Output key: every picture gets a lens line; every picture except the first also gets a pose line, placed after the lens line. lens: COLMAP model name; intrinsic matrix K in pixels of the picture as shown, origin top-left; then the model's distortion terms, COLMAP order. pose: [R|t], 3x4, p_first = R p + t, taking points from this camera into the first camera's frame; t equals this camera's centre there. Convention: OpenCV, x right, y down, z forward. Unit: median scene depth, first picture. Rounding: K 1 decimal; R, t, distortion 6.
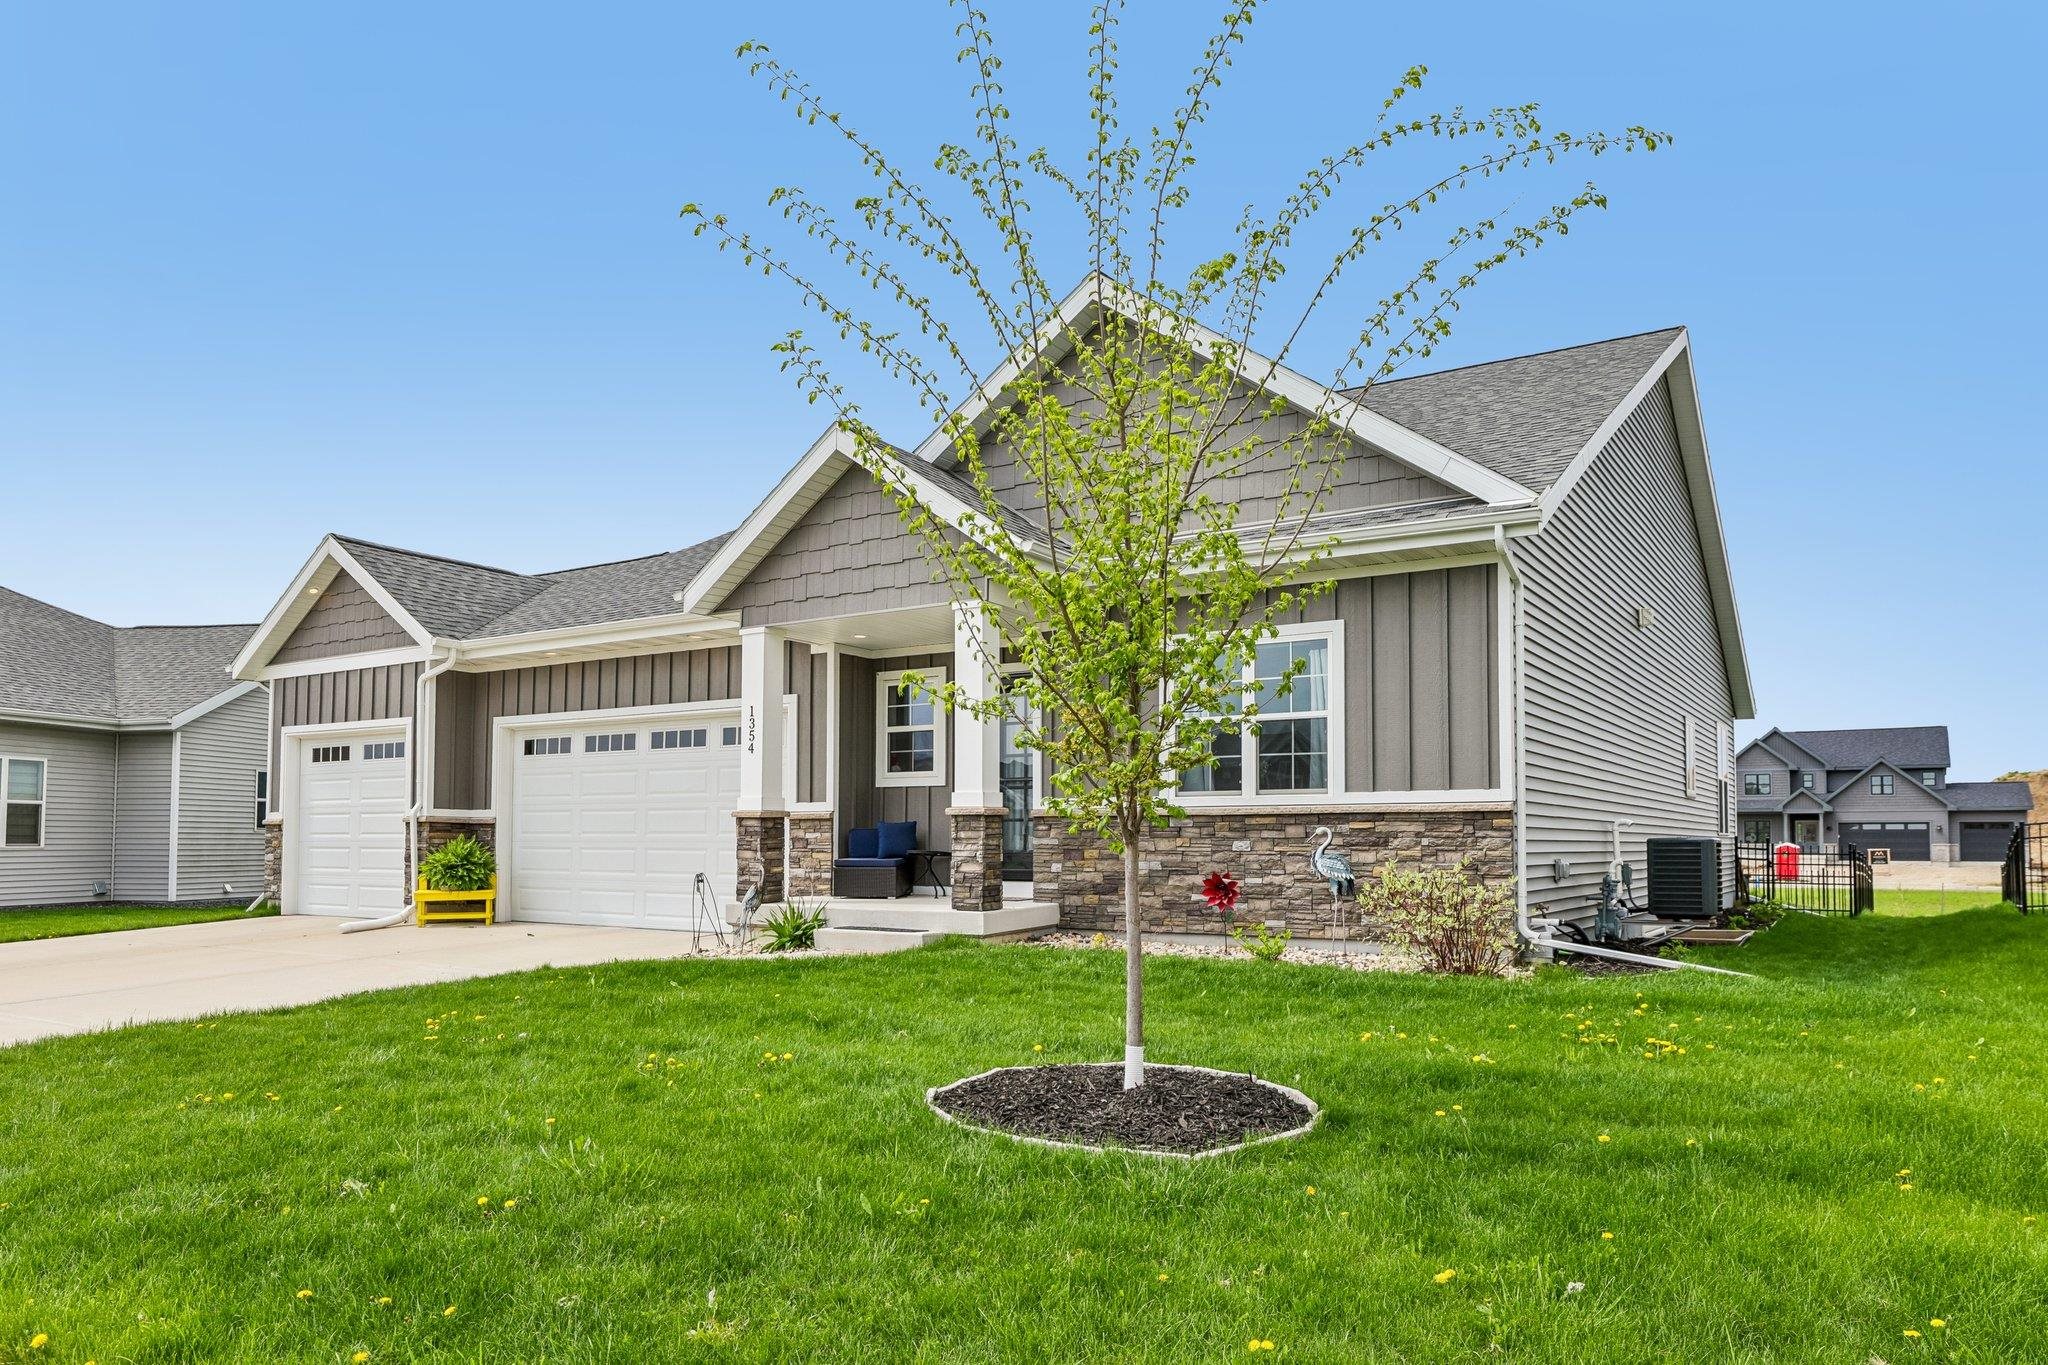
lens RADIAL K [[1331.1, 0, 1035.3], [0, 1331.1, 626.5], [0, 0, 1]] dist [-0.022618, 0.000306]
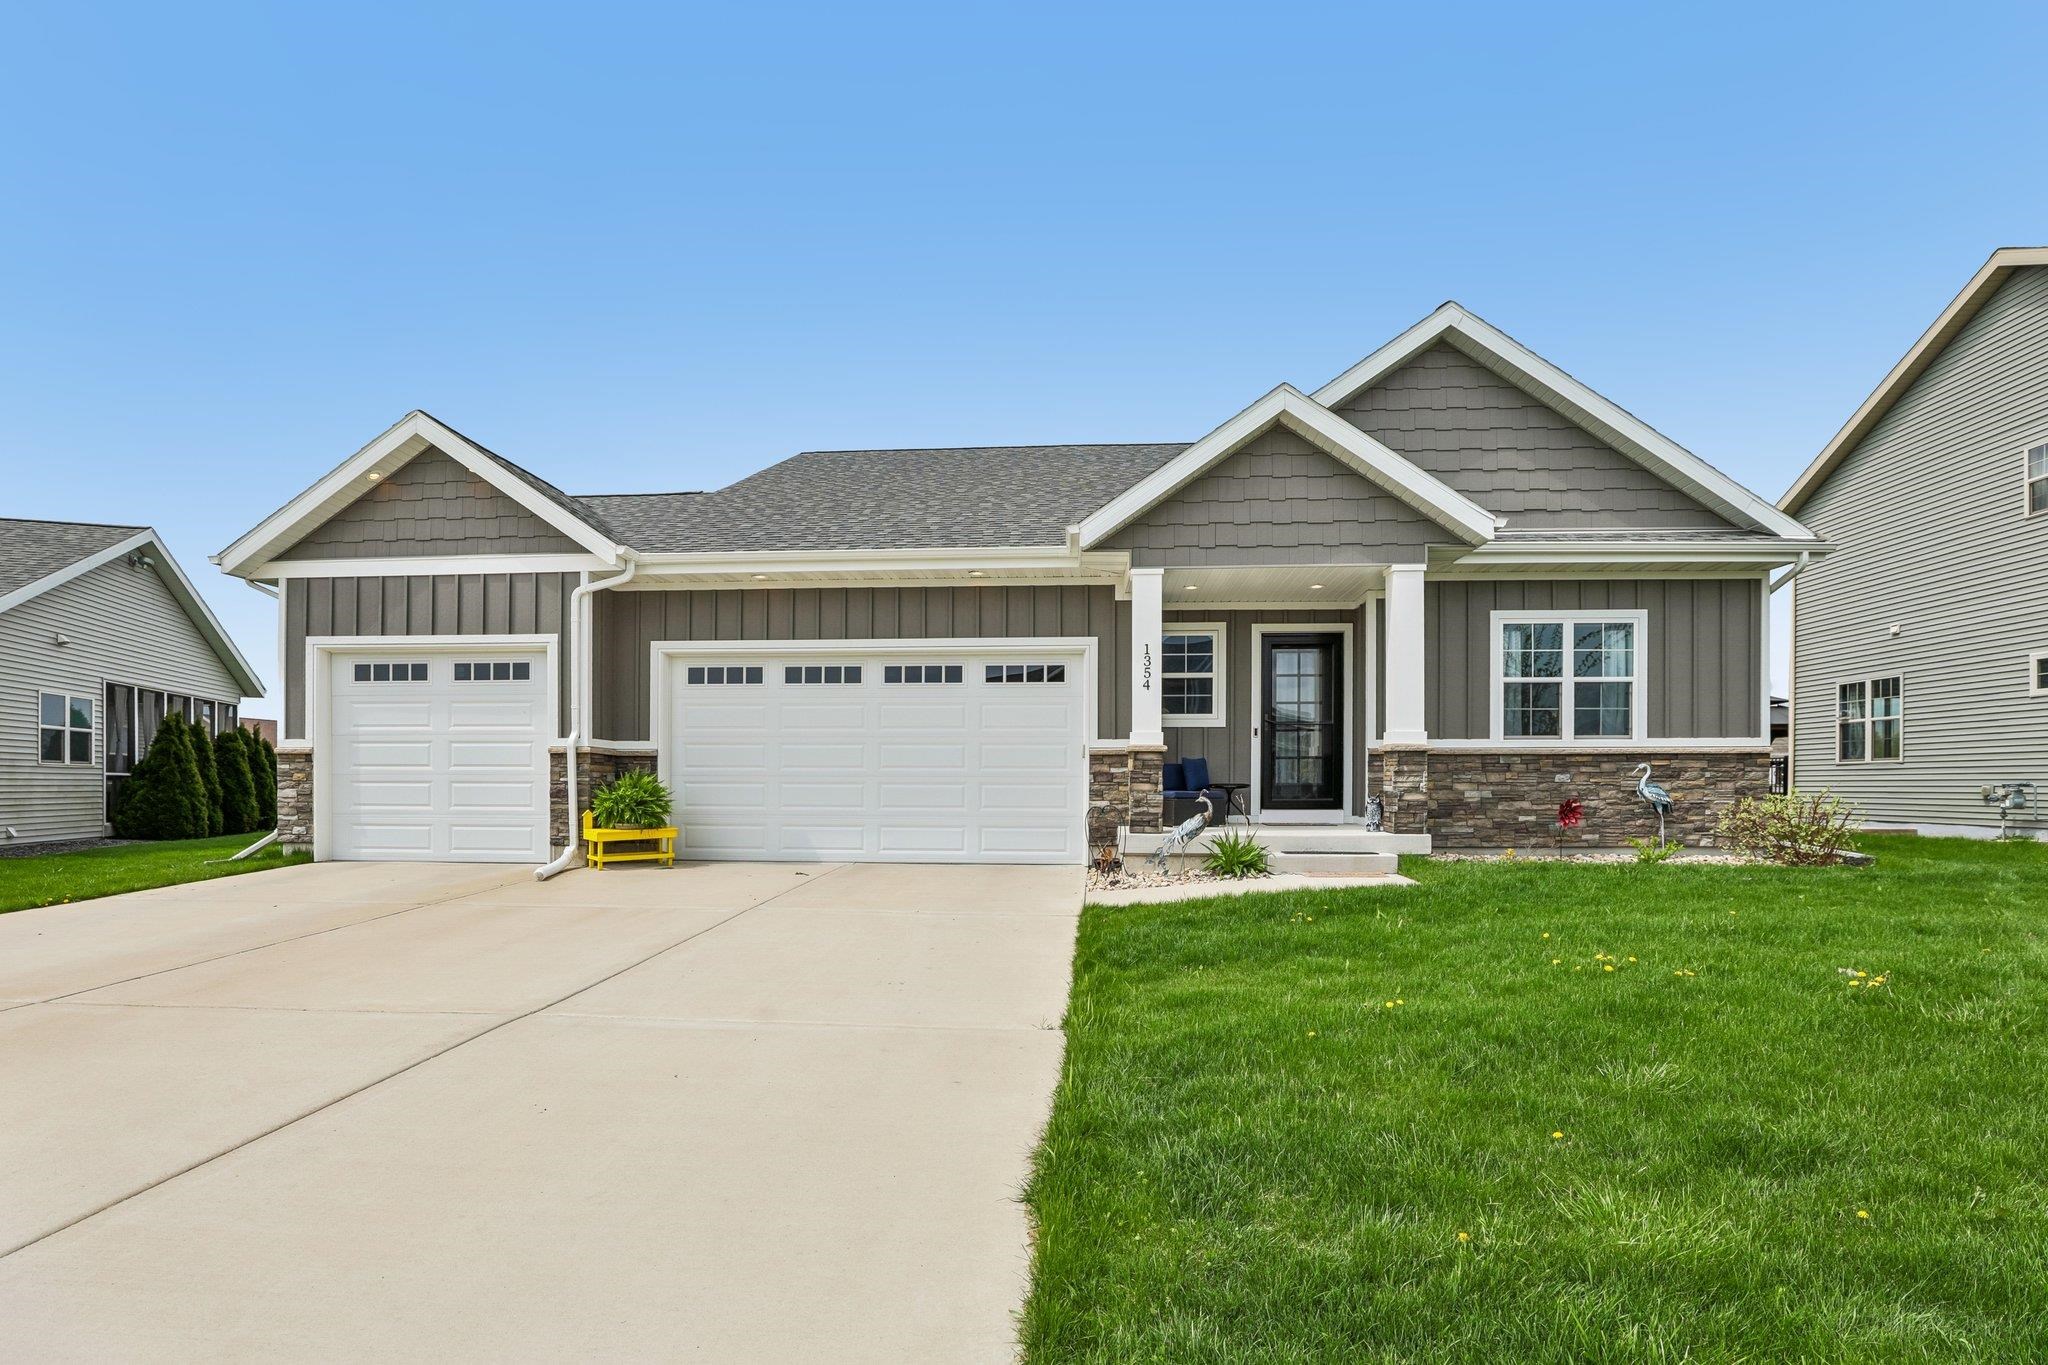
lens RADIAL K [[970.4, 0, 1024.0], [0, 970.4, 682.5], [0, 0, 1]] dist [-0.049770, 0.015344]
pose [[0.878875, 0.050994, 0.474318, -0.604718], [-0.077495, 0.996325, 0.036476, 0.064309], [-0.470715, -0.068815, 0.879598, 0.354416]]
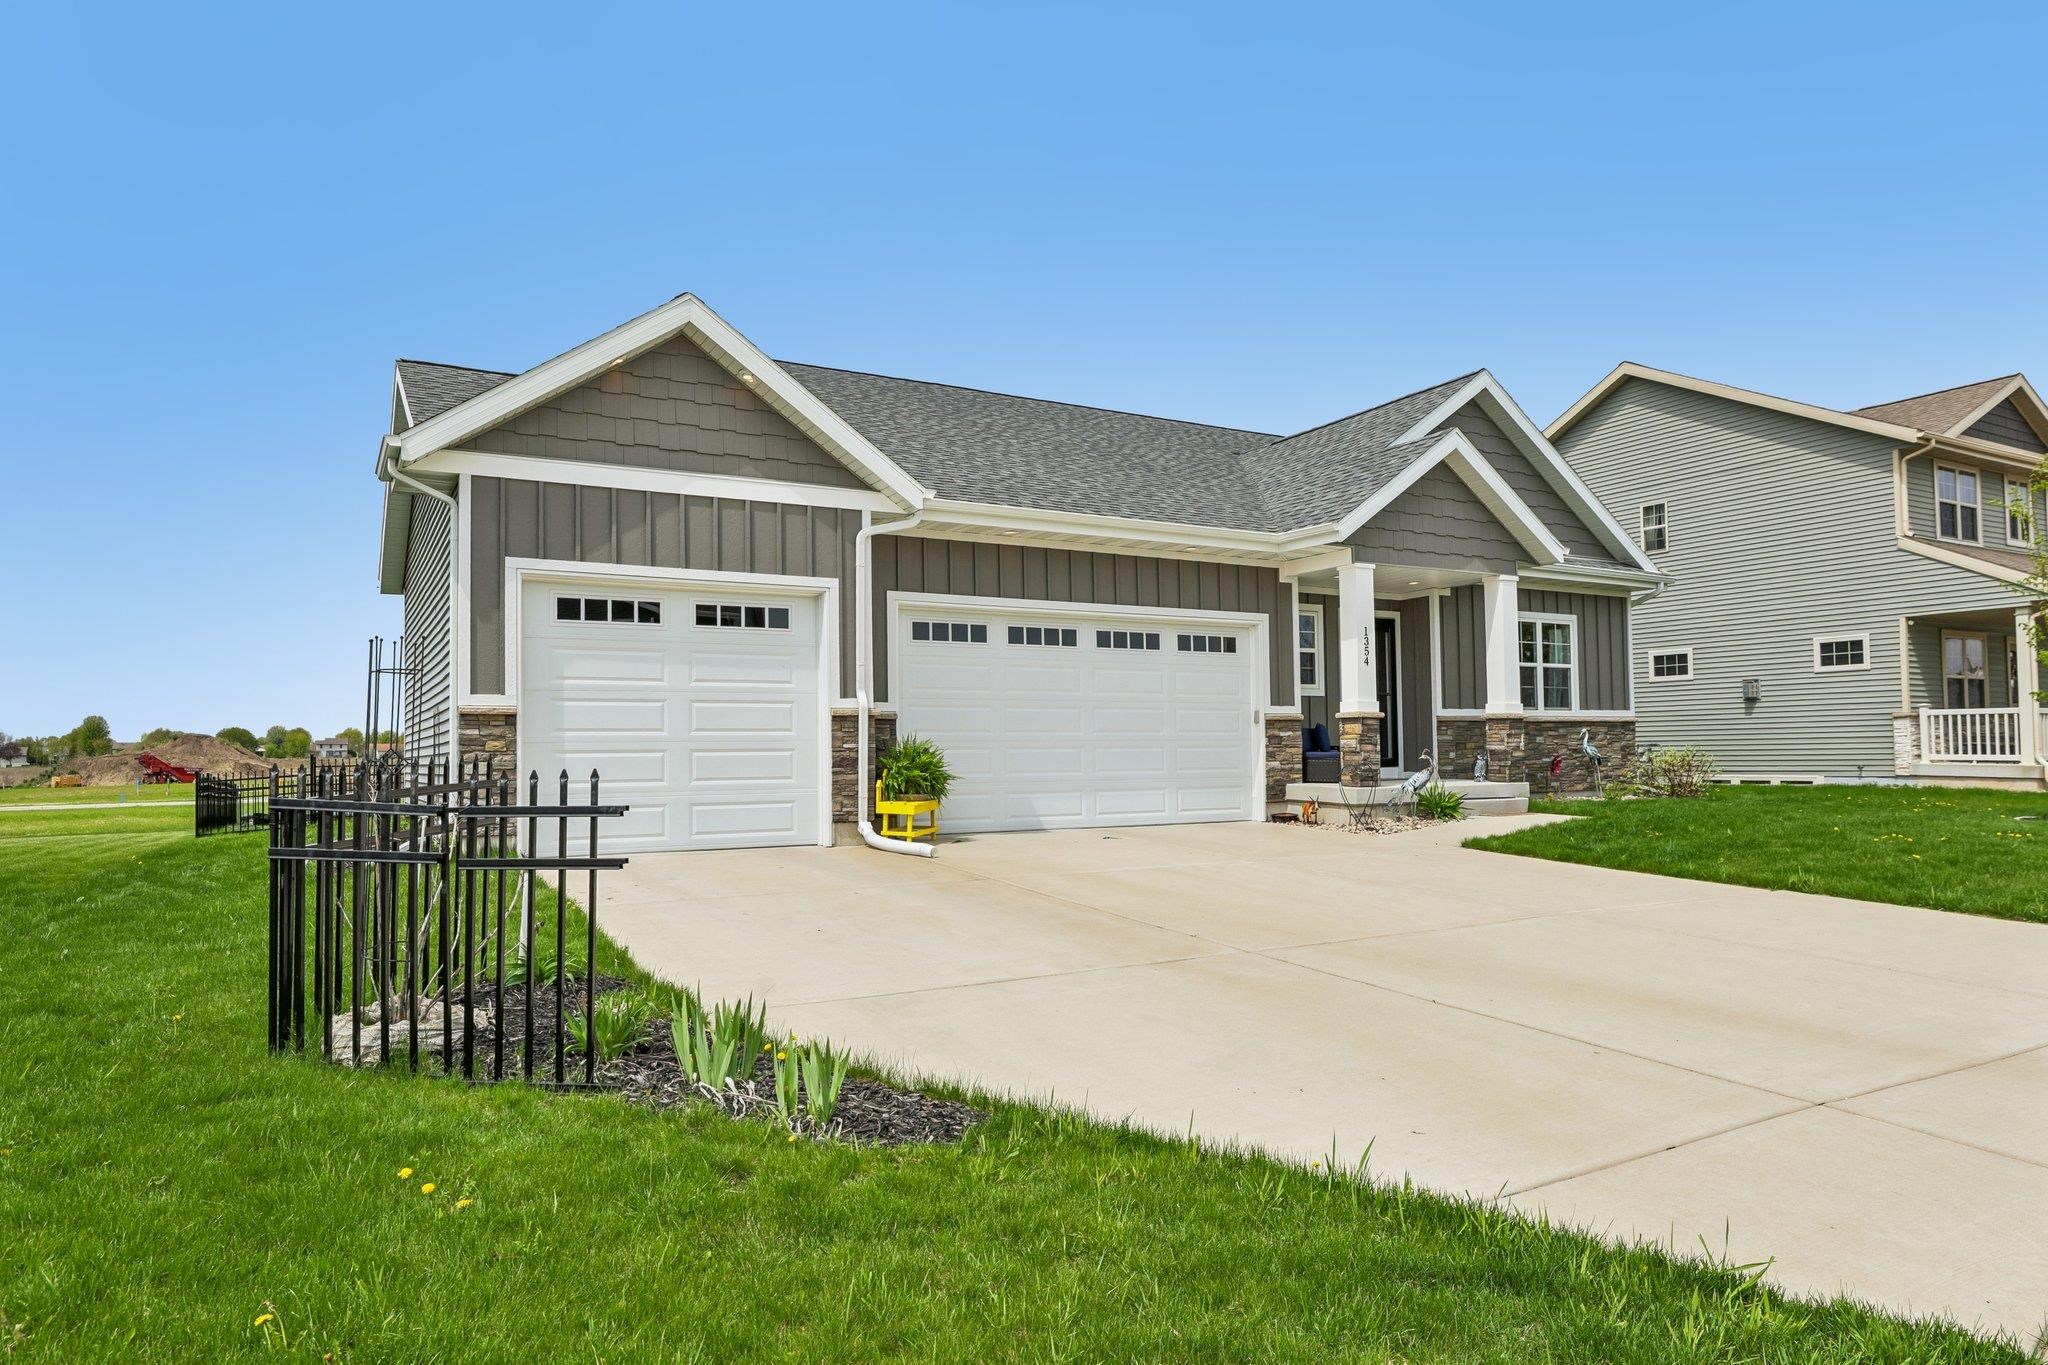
lens RADIAL K [[1201.9, 0, 979.7], [0, 1201.9, 557.3], [0, 0, 1]] dist [-0.025151, -0.000236]
pose [[0.490150, 0.135755, 0.861002, -1.251084], [-0.130520, 0.988091, -0.081491, 0.123401], [-0.861811, -0.072435, 0.502031, 0.702442]]
